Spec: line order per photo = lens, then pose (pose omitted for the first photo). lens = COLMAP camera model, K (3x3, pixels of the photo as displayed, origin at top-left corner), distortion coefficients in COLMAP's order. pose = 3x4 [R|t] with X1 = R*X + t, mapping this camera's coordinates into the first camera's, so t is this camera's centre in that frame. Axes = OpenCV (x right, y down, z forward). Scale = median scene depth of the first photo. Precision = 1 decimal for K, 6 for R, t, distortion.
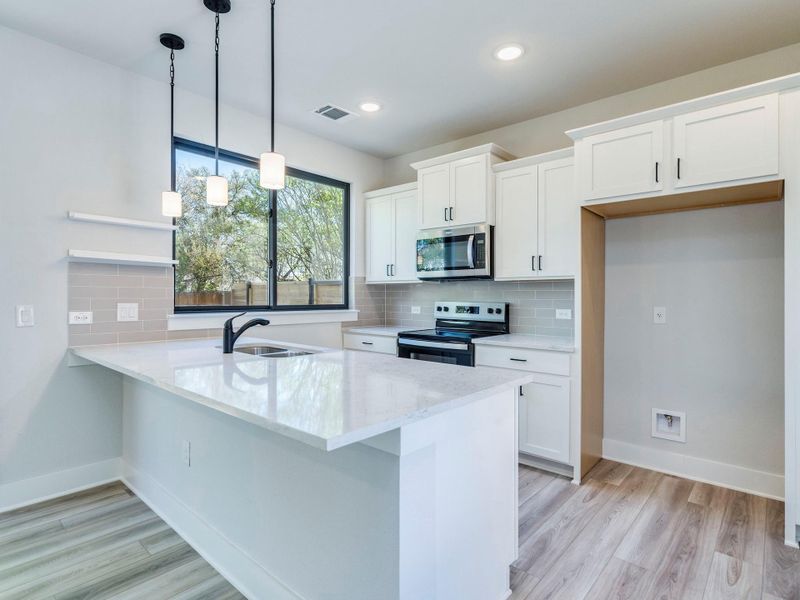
lens RADIAL K [[428.1, 0, 392.4], [0, 428.1, 300.2], [0, 0, 1]] dist [-0.002109, 0.000334]
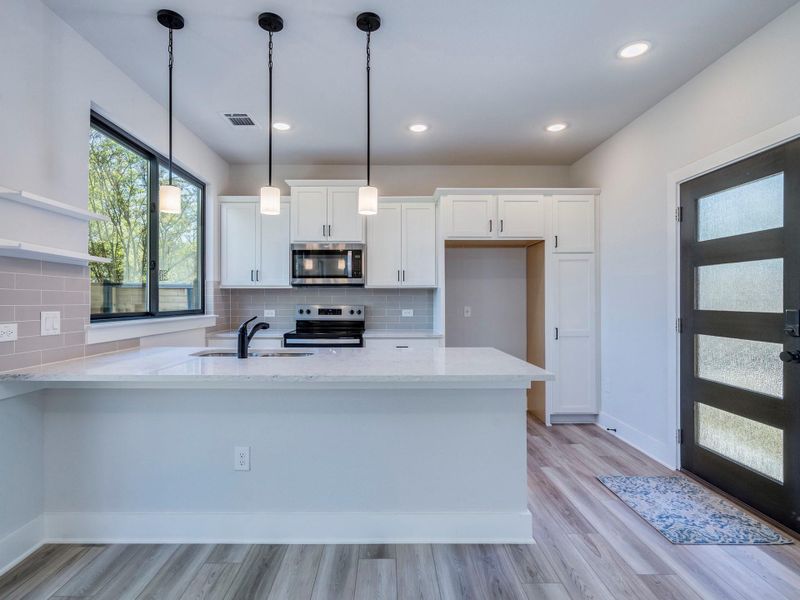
lens RADIAL K [[428.1, 0, 383.4], [0, 428.1, 301.8], [0, 0, 1]] dist [-0.002109, 0.000334]
pose [[0.743914, -0.007011, 0.668238, -0.561710], [0.010038, 0.999949, -0.000684, -0.002904], [-0.668200, 0.007216, 0.743947, 0.022740]]
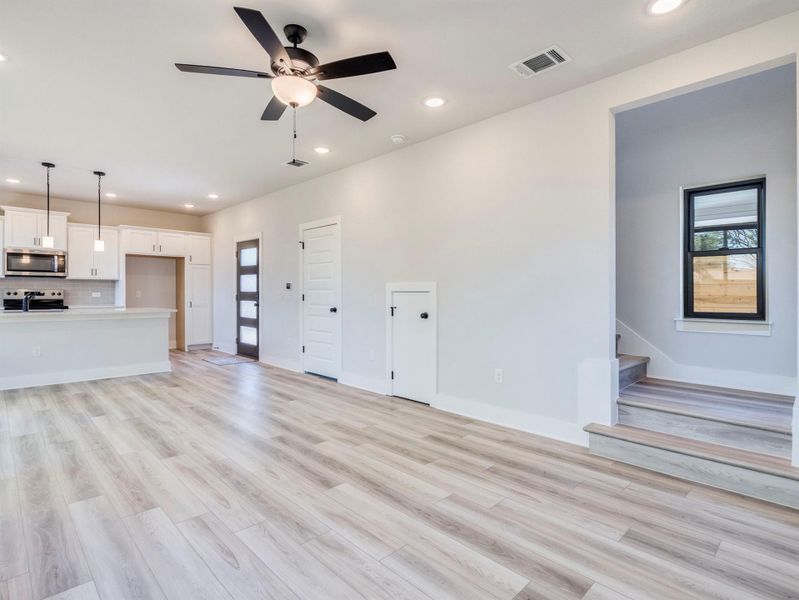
lens RADIAL K [[427.5, 0, 404.4], [0, 427.5, 294.8], [0, 0, 1]] dist [-0.002109, 0.000334]
pose [[0.059787, -0.008247, 0.998177, -1.683755], [0.004201, 0.999959, 0.008011, 0.021379], [-0.998202, 0.003714, 0.059820, -0.724096]]
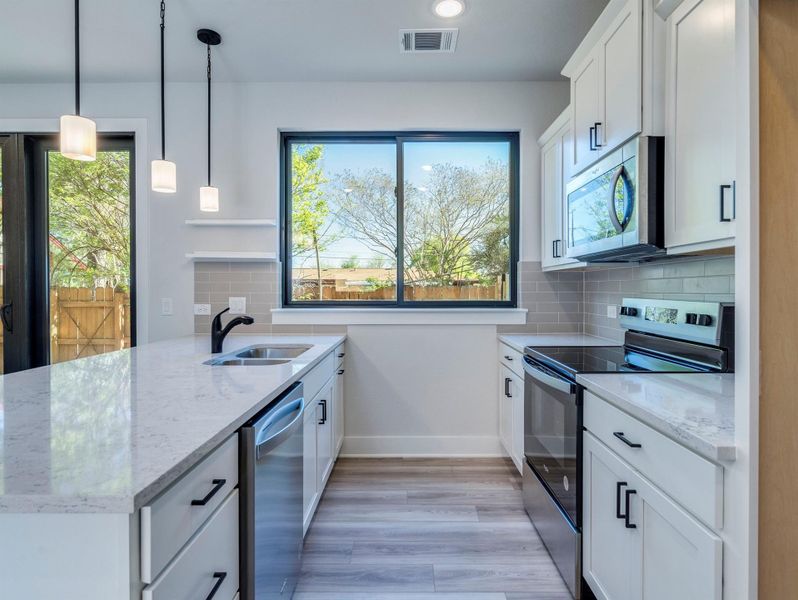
lens RADIAL K [[434.2, 0, 401.2], [0, 434.2, 295.8], [0, 0, 1]] dist [0.000716, 0.001067]
pose [[0.670638, 0.004601, -0.741771, 0.386646], [-0.002813, 0.999989, 0.003660, -0.001242], [0.741779, -0.000368, 0.670644, 0.467033]]
